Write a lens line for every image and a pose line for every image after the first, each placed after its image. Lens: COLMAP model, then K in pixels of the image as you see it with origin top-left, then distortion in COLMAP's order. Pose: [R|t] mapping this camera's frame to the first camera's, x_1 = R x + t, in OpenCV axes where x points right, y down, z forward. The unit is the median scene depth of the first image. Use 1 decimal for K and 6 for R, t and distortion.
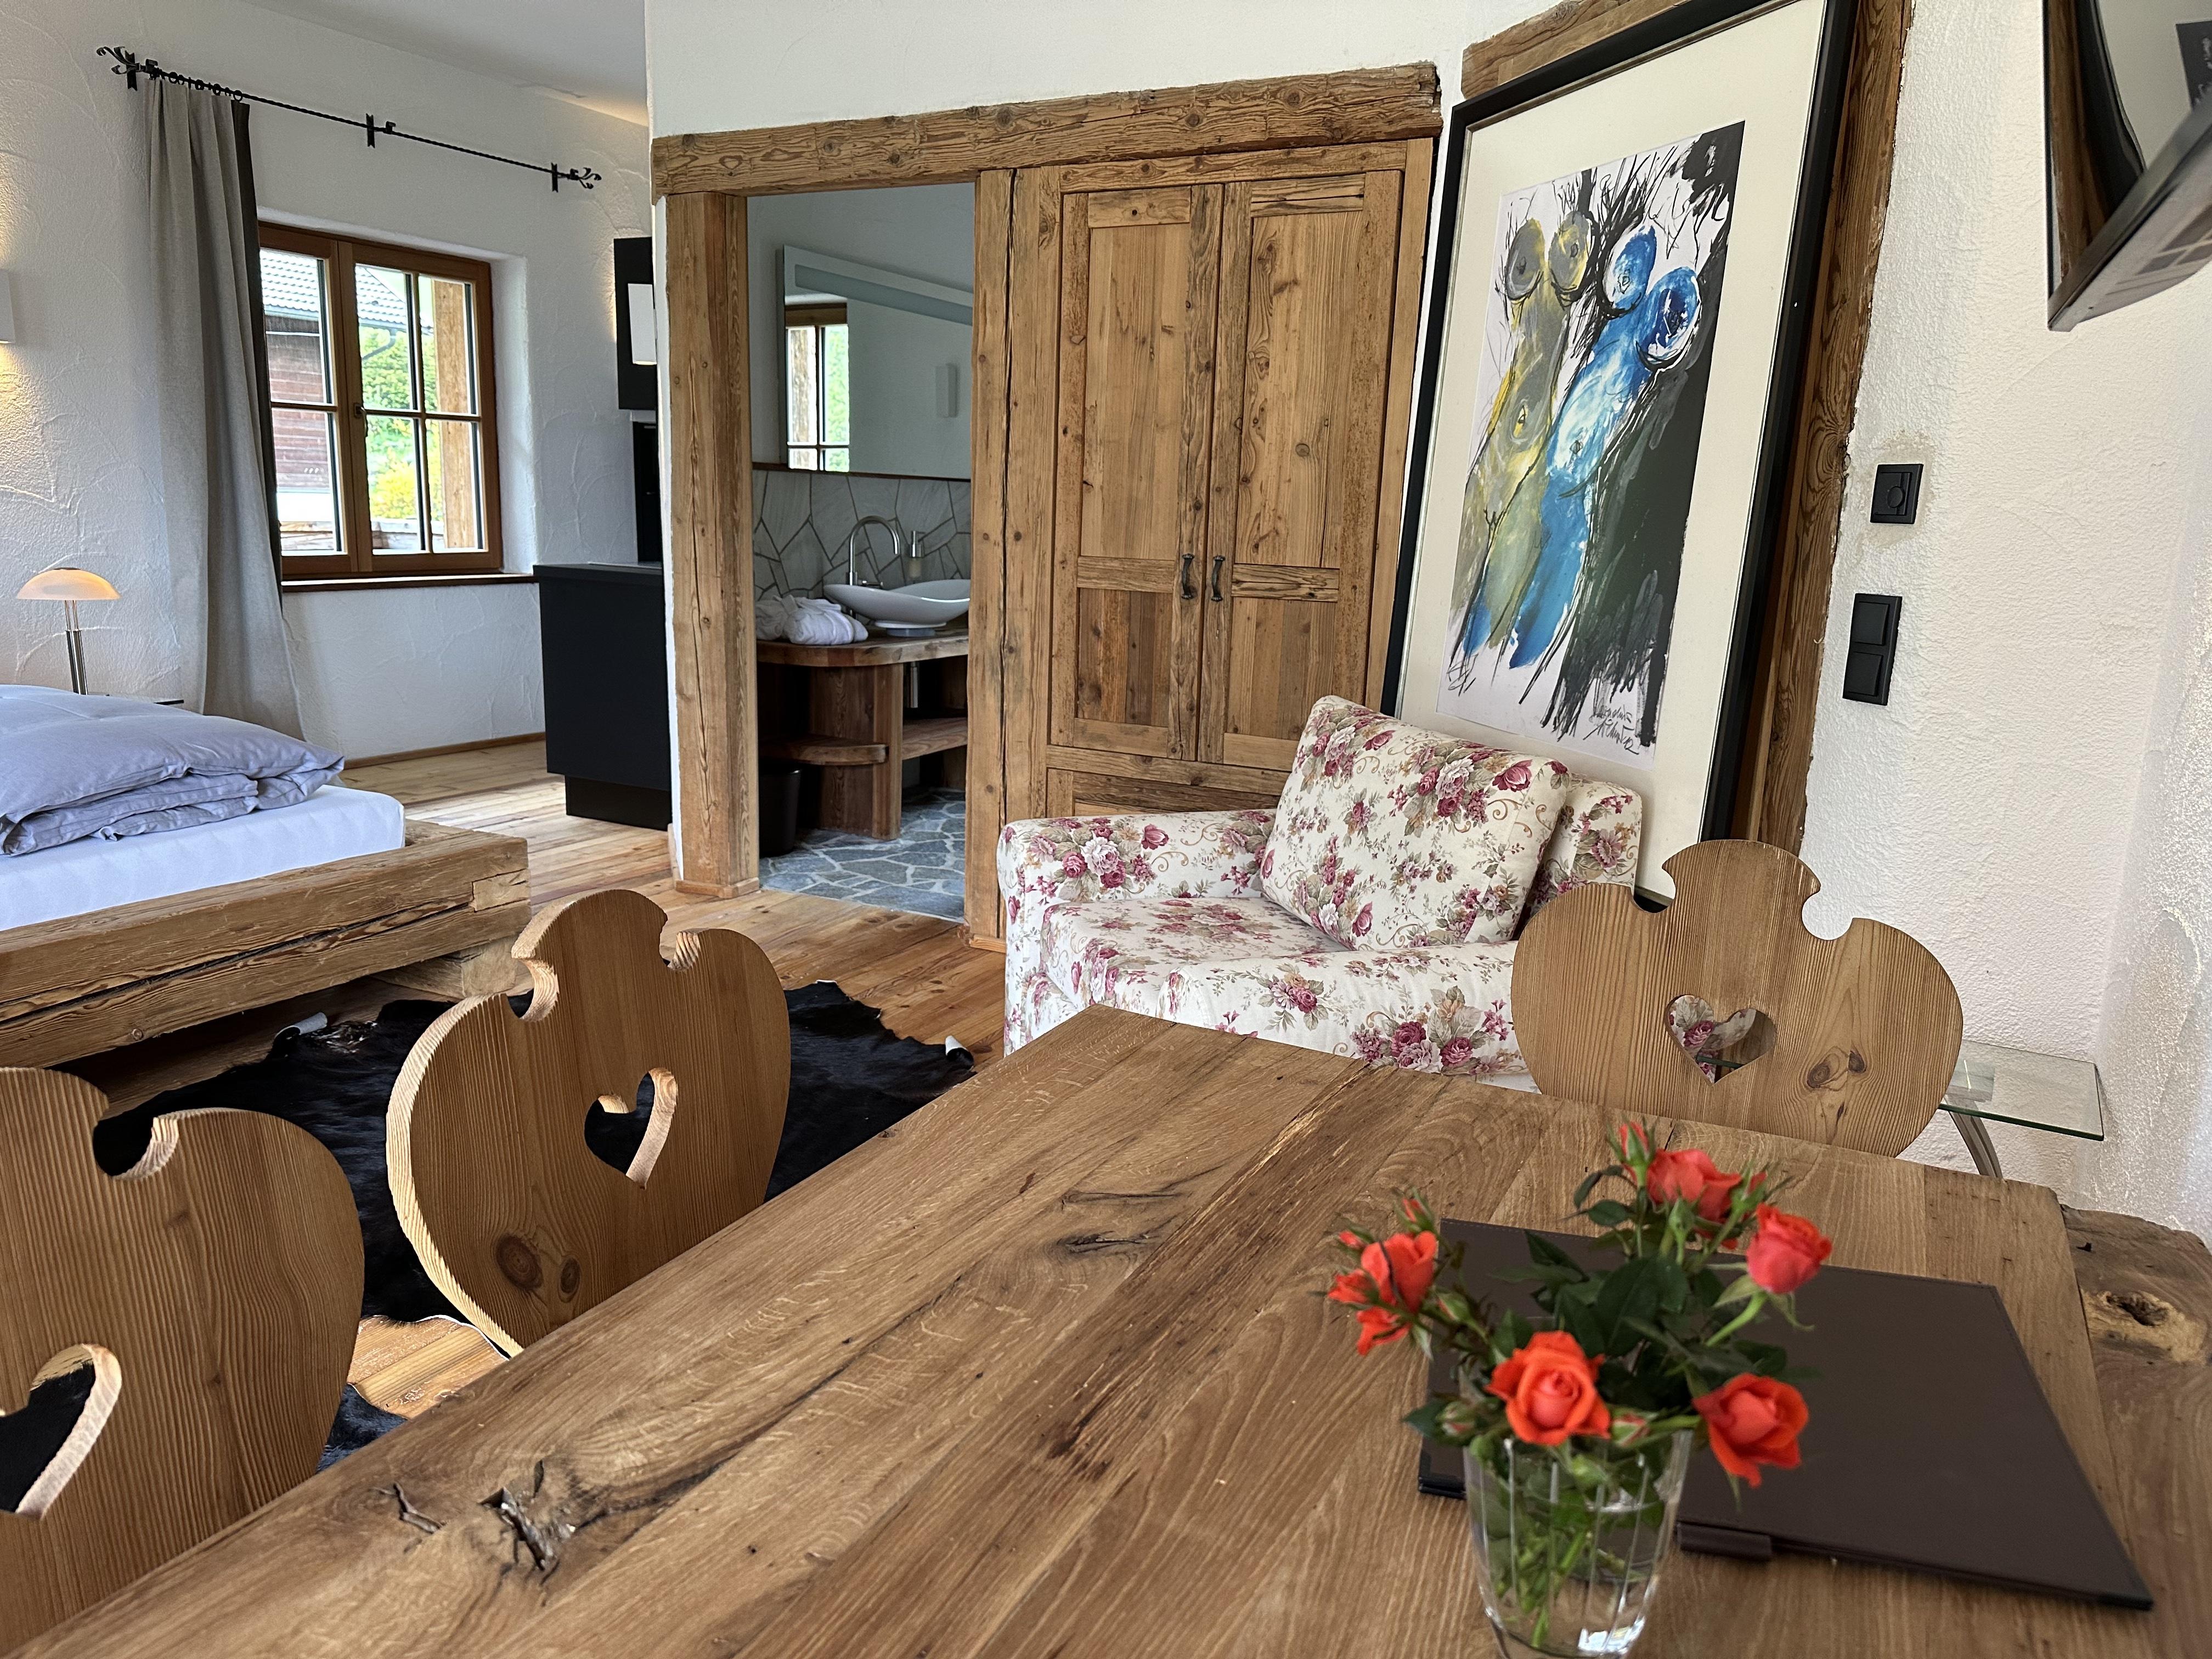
lens RADIAL K [[1520.1, 0, 1108.8], [0, 1520.1, 827.0], [0, 0, 1]] dist [0.157150, -0.324294]
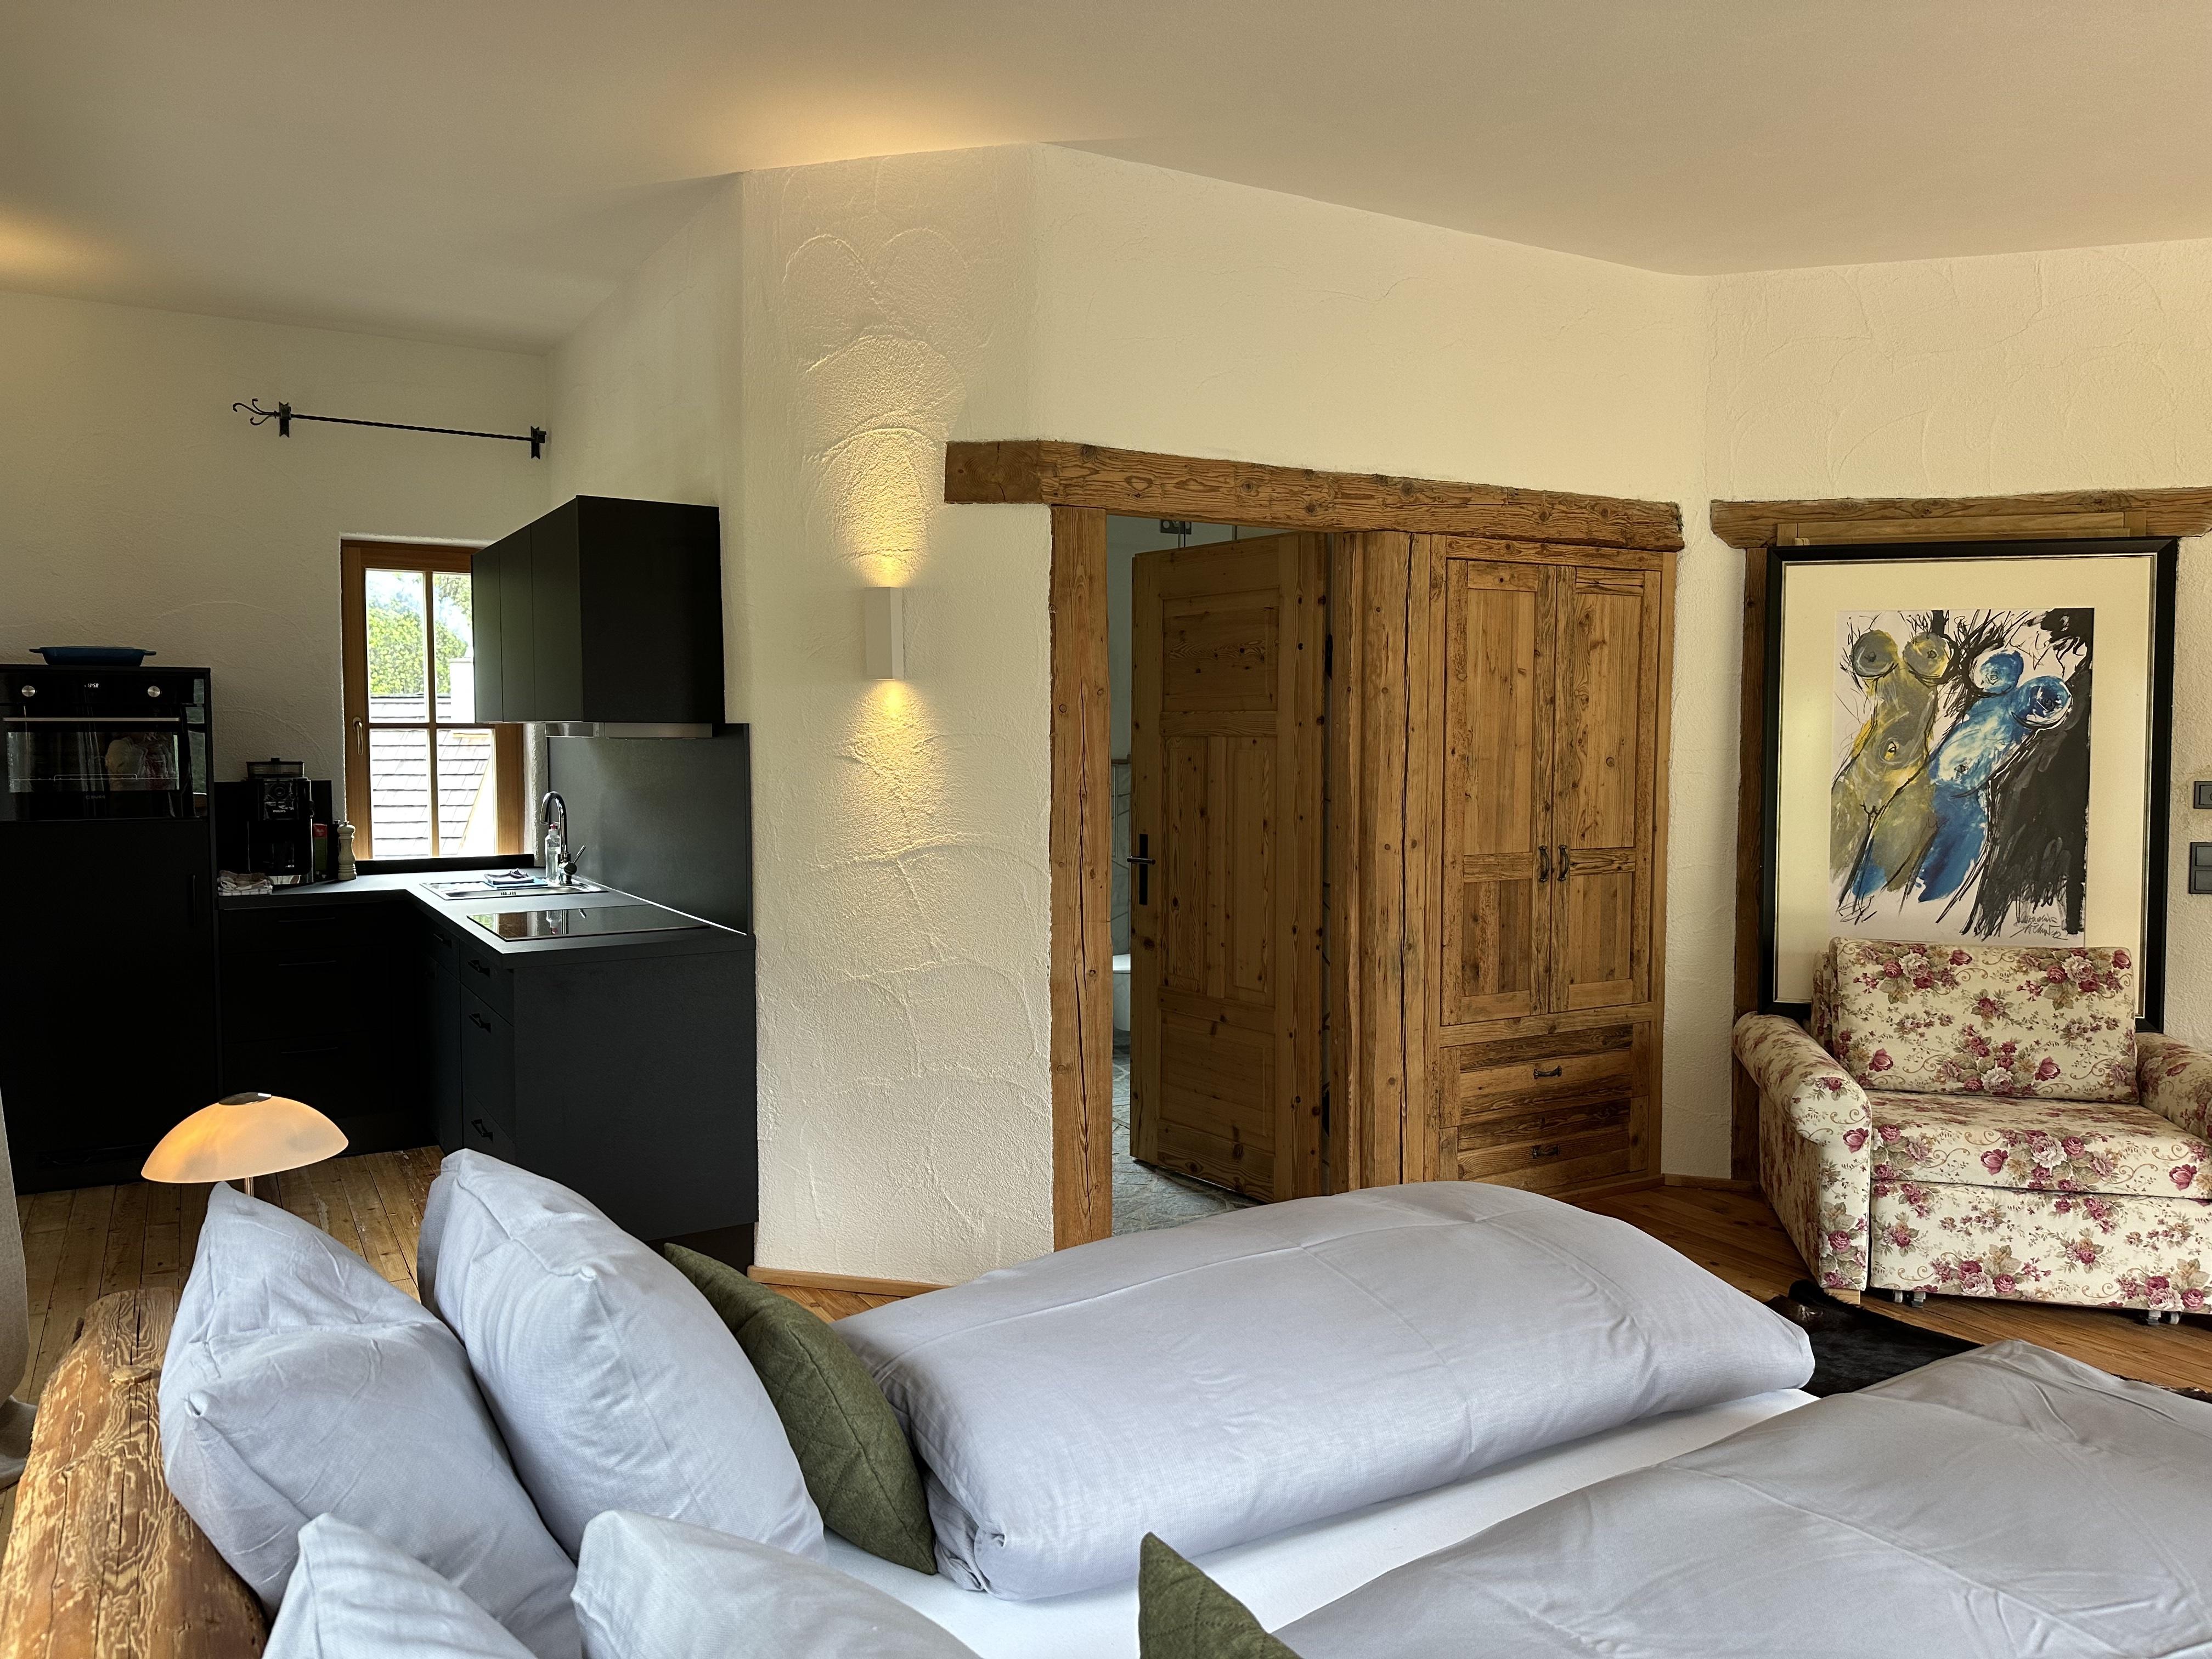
lens RADIAL K [[1546.4, 0, 1075.0], [0, 1546.4, 817.5], [0, 0, 1]] dist [0.079144, -0.108805]
pose [[0.539229, -0.084337, 0.837926, -1.215670], [0.192443, 0.980987, -0.025107, -0.246516], [-0.819877, 0.174791, 0.545206, 0.636790]]
